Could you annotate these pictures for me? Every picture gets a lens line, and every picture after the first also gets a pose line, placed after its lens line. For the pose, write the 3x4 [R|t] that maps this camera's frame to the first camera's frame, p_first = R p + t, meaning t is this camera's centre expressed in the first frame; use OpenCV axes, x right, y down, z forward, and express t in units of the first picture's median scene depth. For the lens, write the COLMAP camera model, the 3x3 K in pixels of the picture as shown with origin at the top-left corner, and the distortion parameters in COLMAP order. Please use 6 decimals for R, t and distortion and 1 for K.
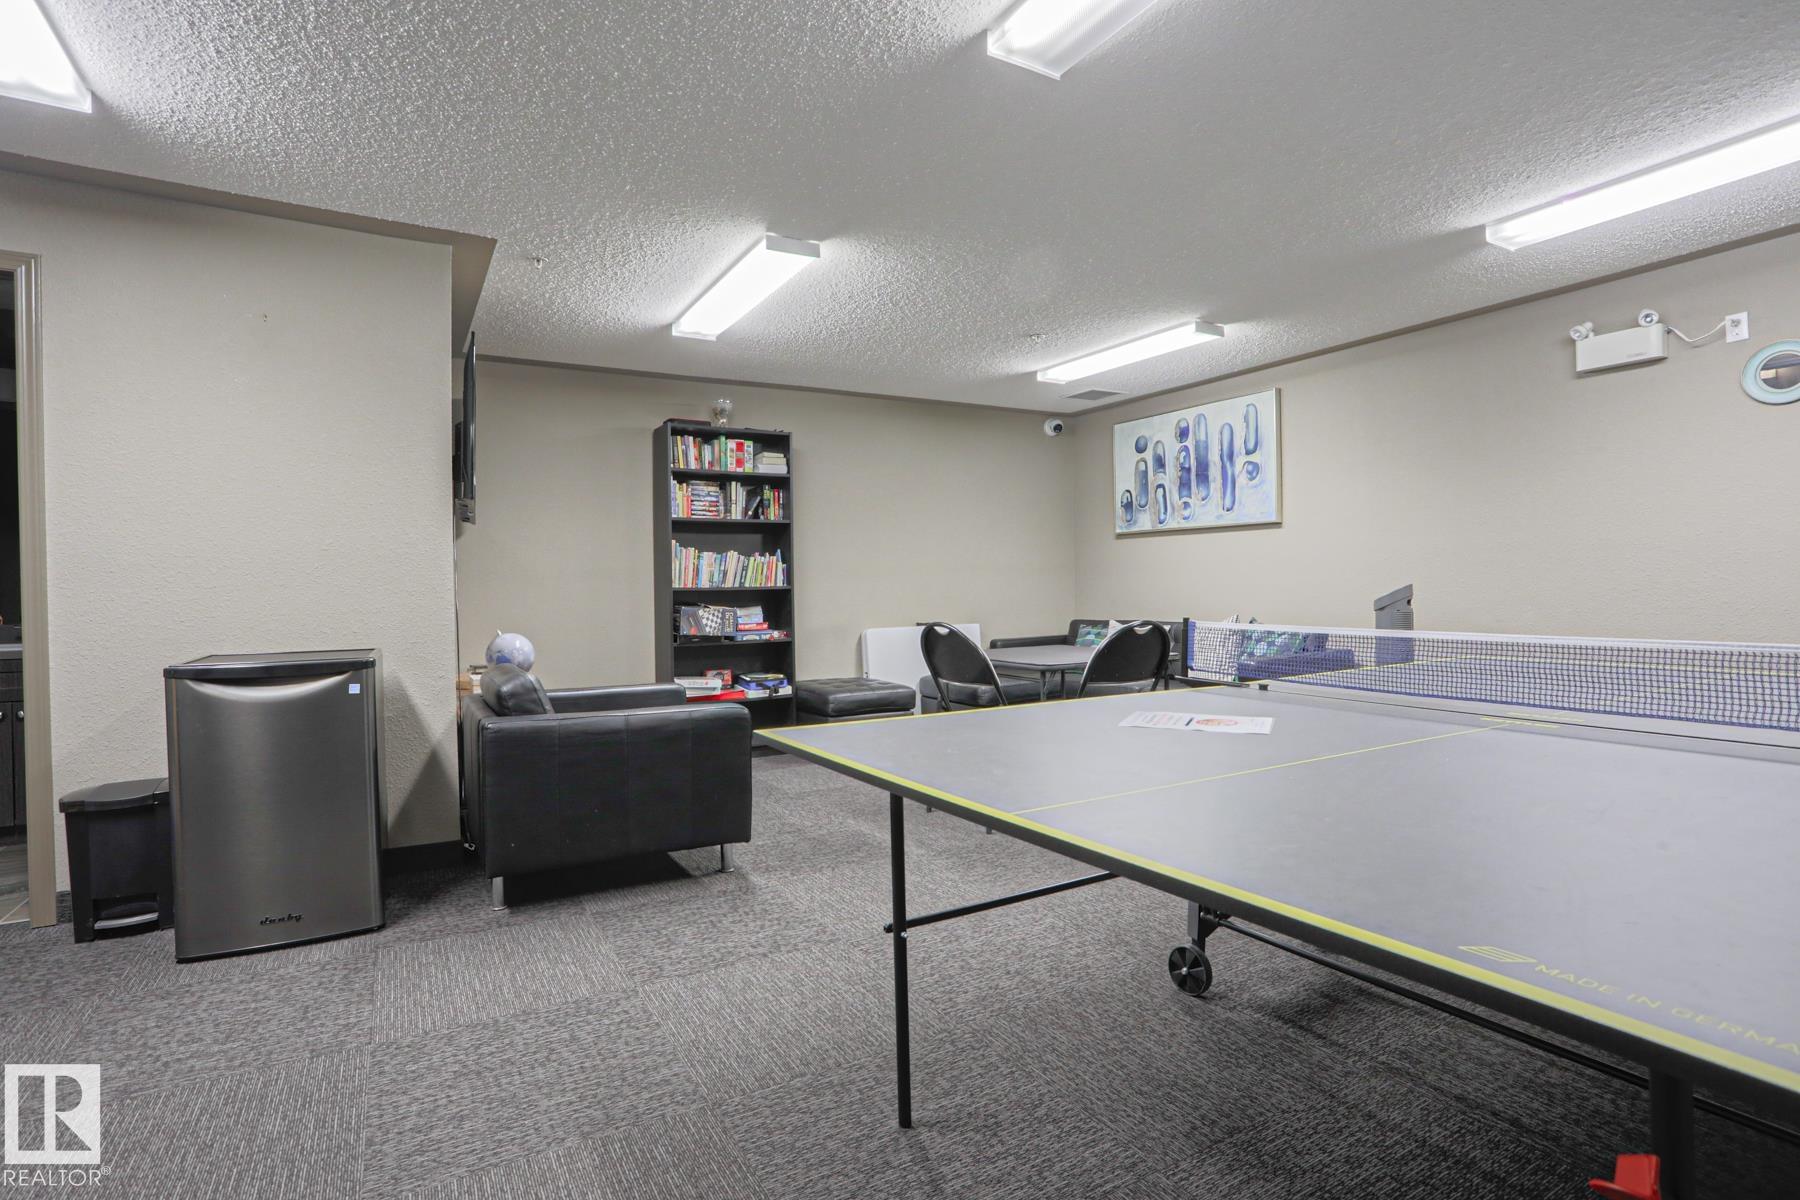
lens RADIAL K [[902.0, 0, 908.5], [0, 902.0, 595.5], [0, 0, 1]] dist [-0.068309, 0.023852]
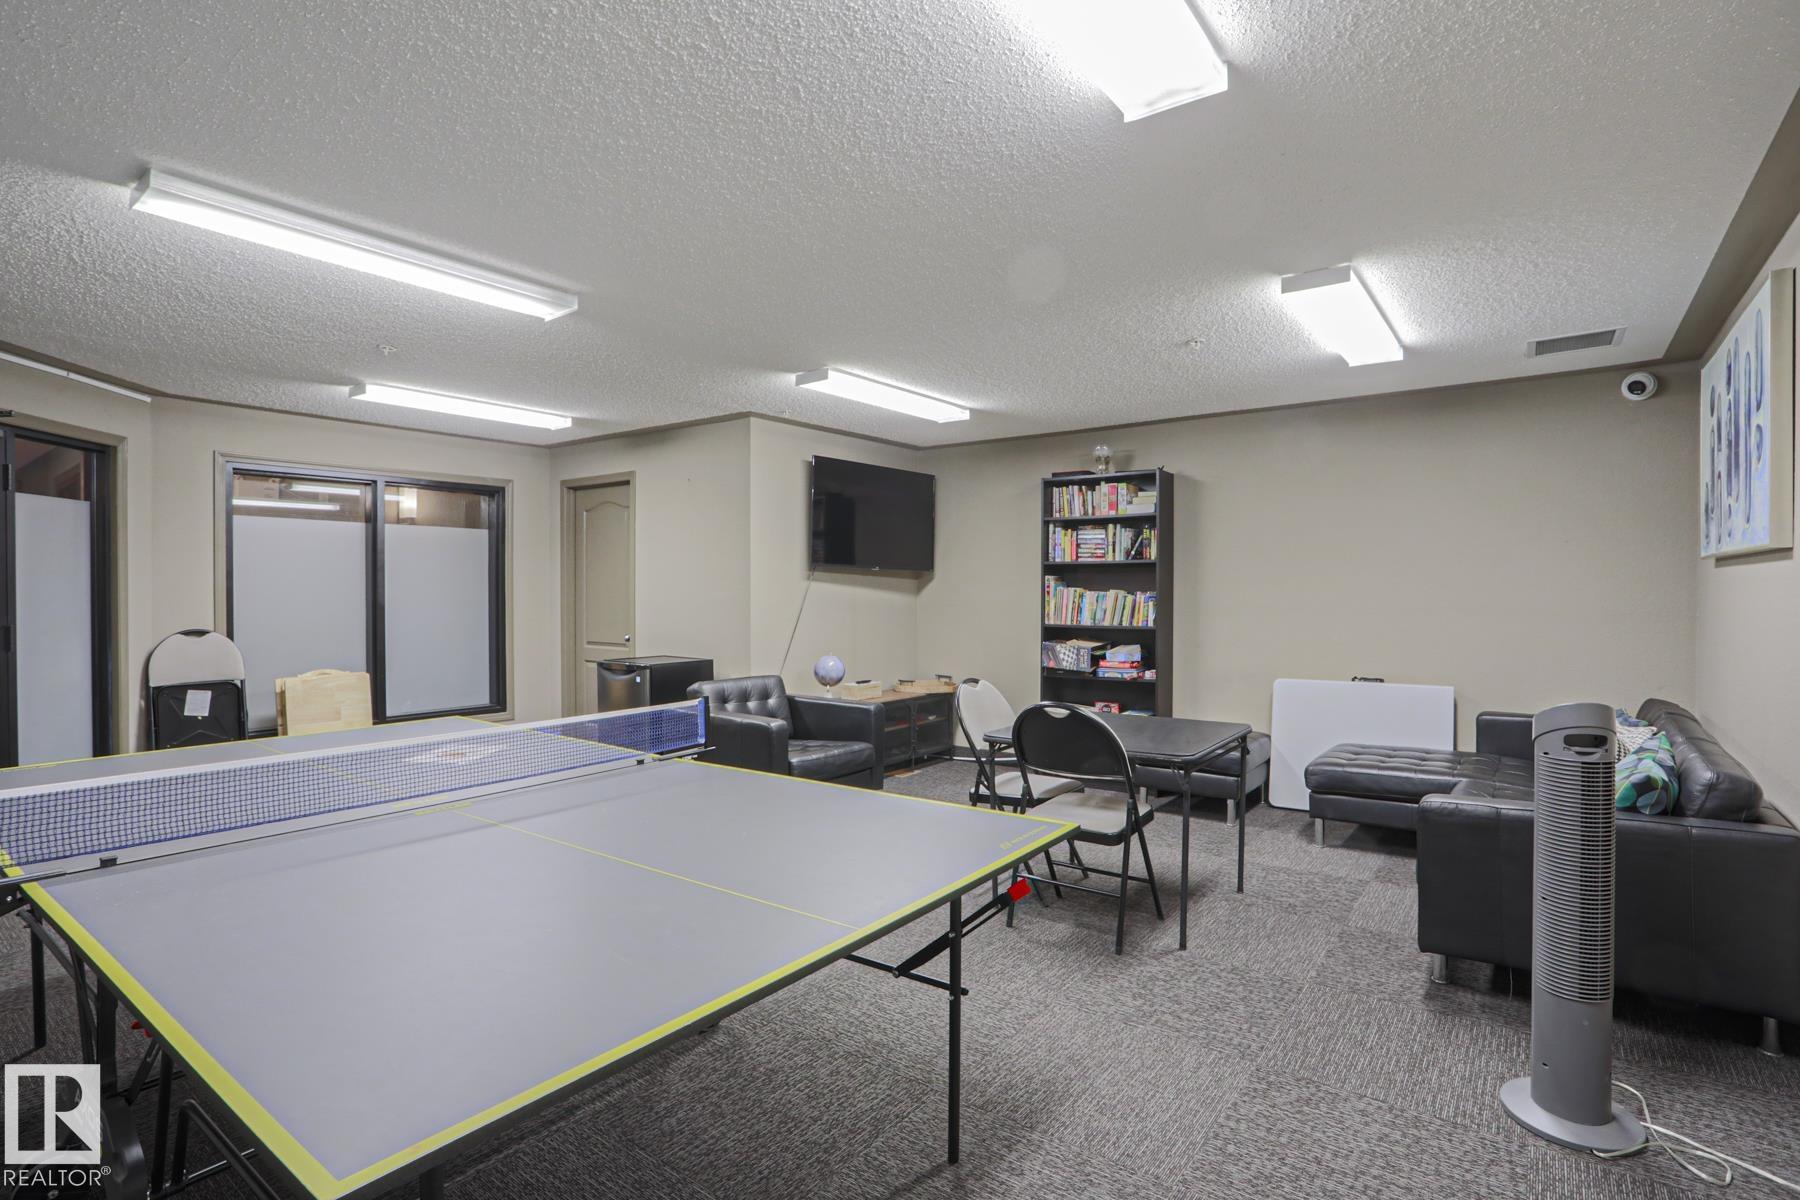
lens RADIAL K [[902.0, 0, 896.5], [0, 902.0, 599.8], [0, 0, 1]] dist [-0.068309, 0.023852]
pose [[0.387850, 0.023003, -0.921436, 0.673084], [-0.012997, 0.999726, 0.019487, -0.055957], [0.921631, 0.004418, 0.388042, 0.365982]]
